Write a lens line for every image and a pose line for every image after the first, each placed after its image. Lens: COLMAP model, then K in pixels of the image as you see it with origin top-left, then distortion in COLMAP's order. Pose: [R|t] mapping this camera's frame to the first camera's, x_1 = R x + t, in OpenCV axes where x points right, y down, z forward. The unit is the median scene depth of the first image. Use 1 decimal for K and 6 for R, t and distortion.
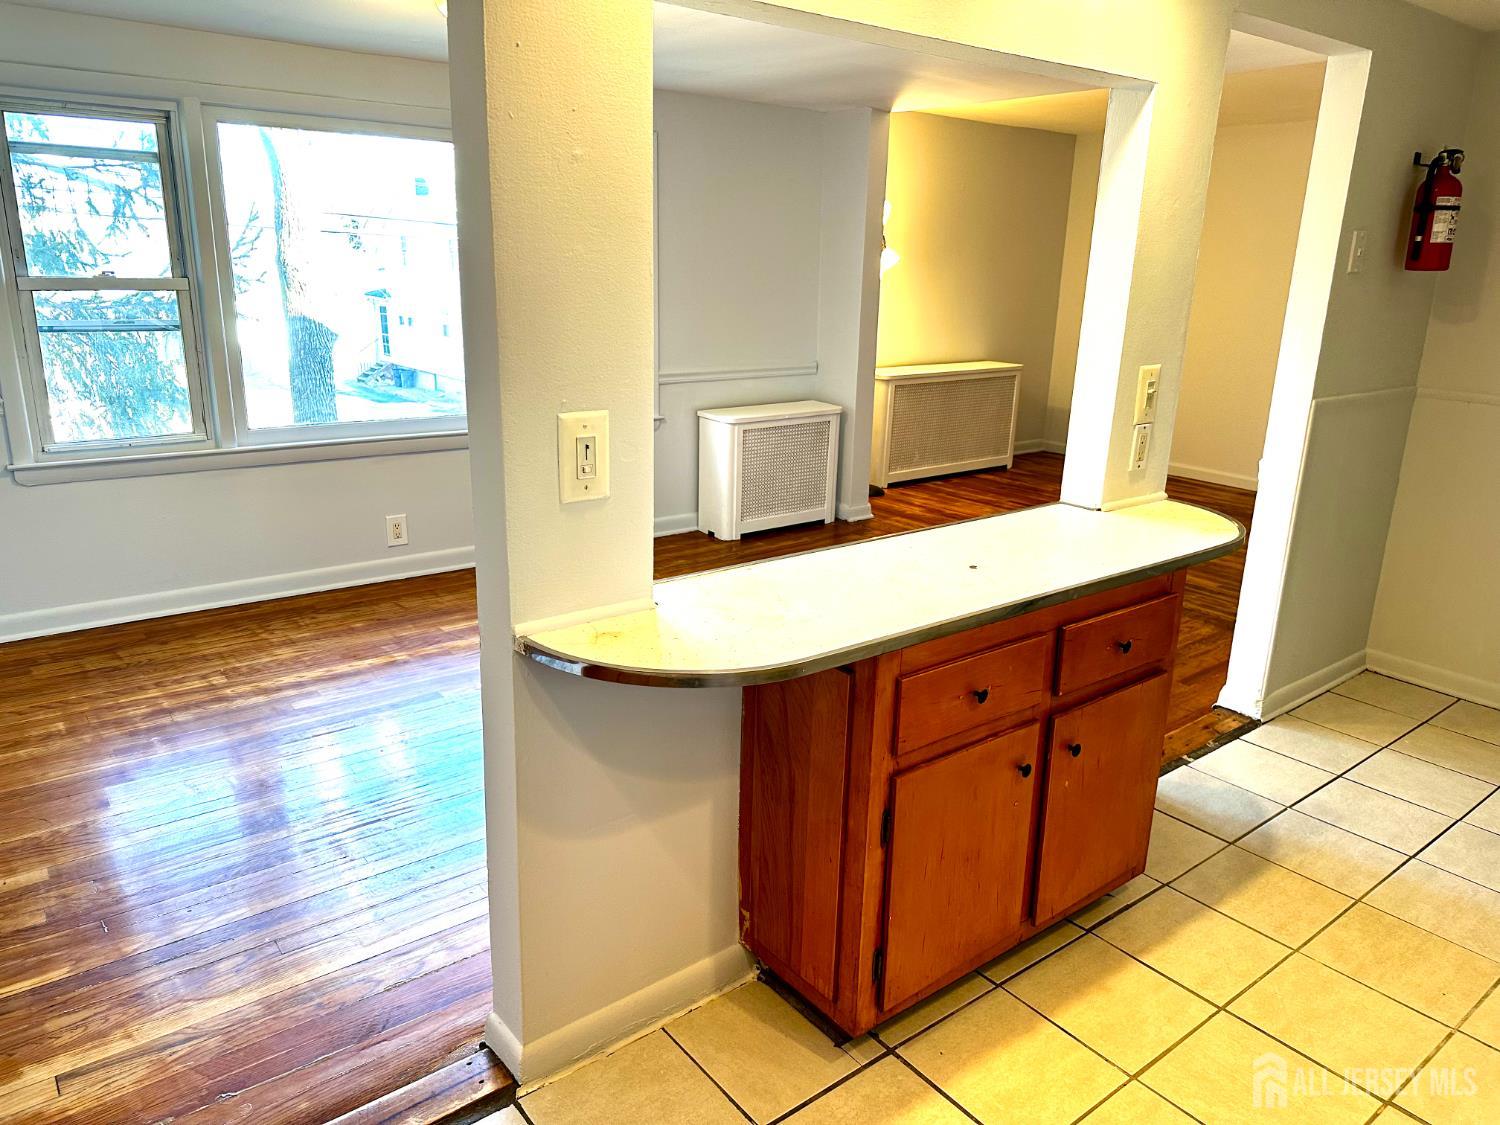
lens RADIAL K [[1044.5, 0, 746.2], [0, 1044.5, 567.2], [0, 0, 1]] dist [0.073519, -0.084999]
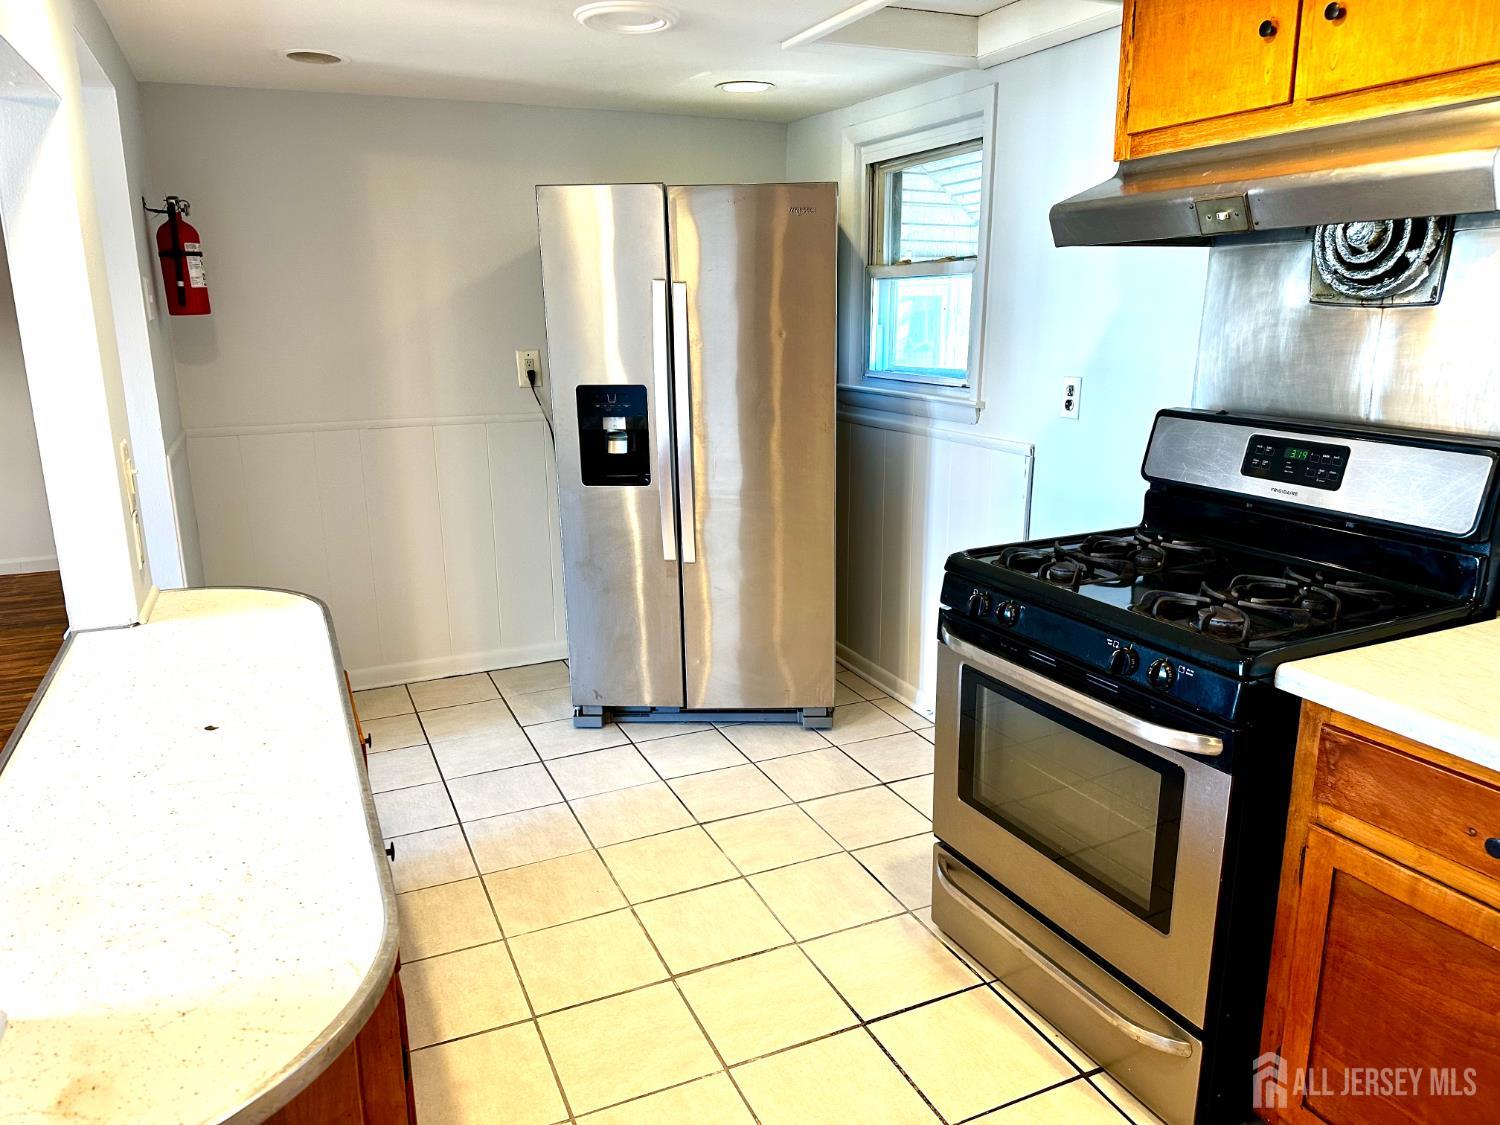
lens RADIAL K [[1076.6, 0, 750.0], [0, 1076.6, 562.5], [0, 0, 1]] dist [0.006626, 0.003198]
pose [[0.248742, -0.261688, 0.932548, -0.144932], [0.291832, 0.938316, 0.185465, -0.054416], [-0.923559, 0.226014, 0.309768, 0.141198]]
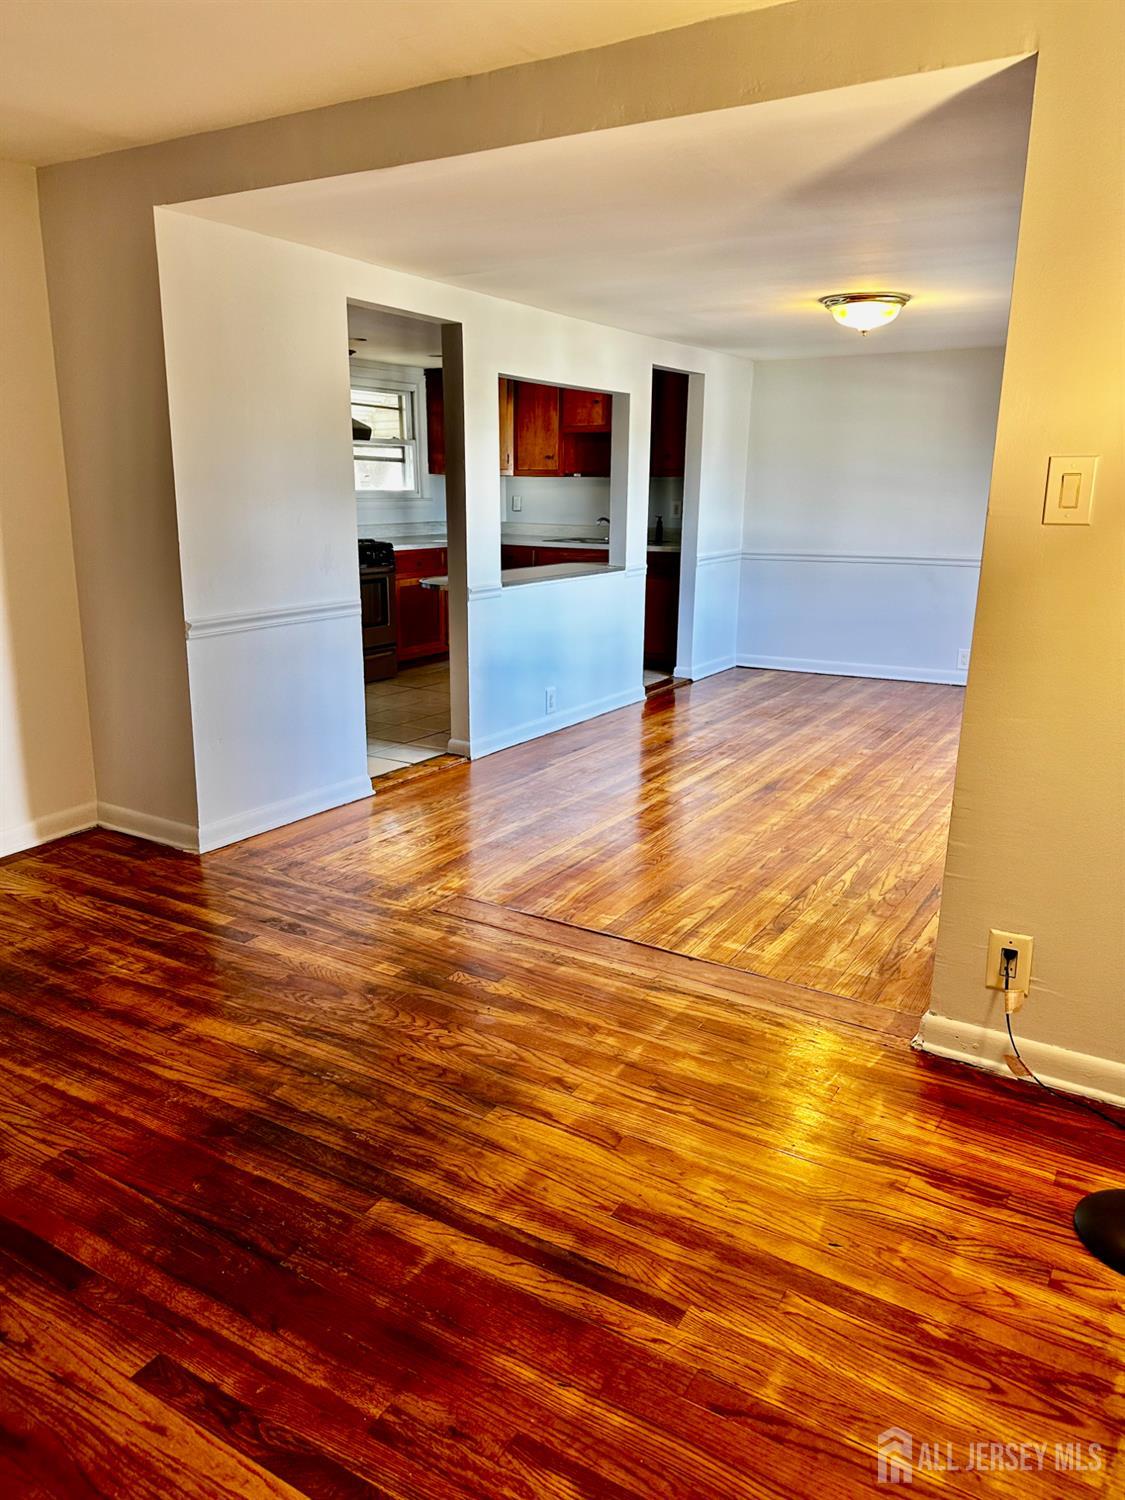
lens RADIAL K [[1048.4, 0, 562.5], [0, 1048.4, 750.0], [0, 0, 1]] dist [0.143754, -0.242545]
pose [[-0.936464, 0.051595, -0.346947, 0.431485], [-0.132590, 0.863664, 0.486317, -0.370510], [0.324737, 0.501420, -0.801950, 1.345649]]
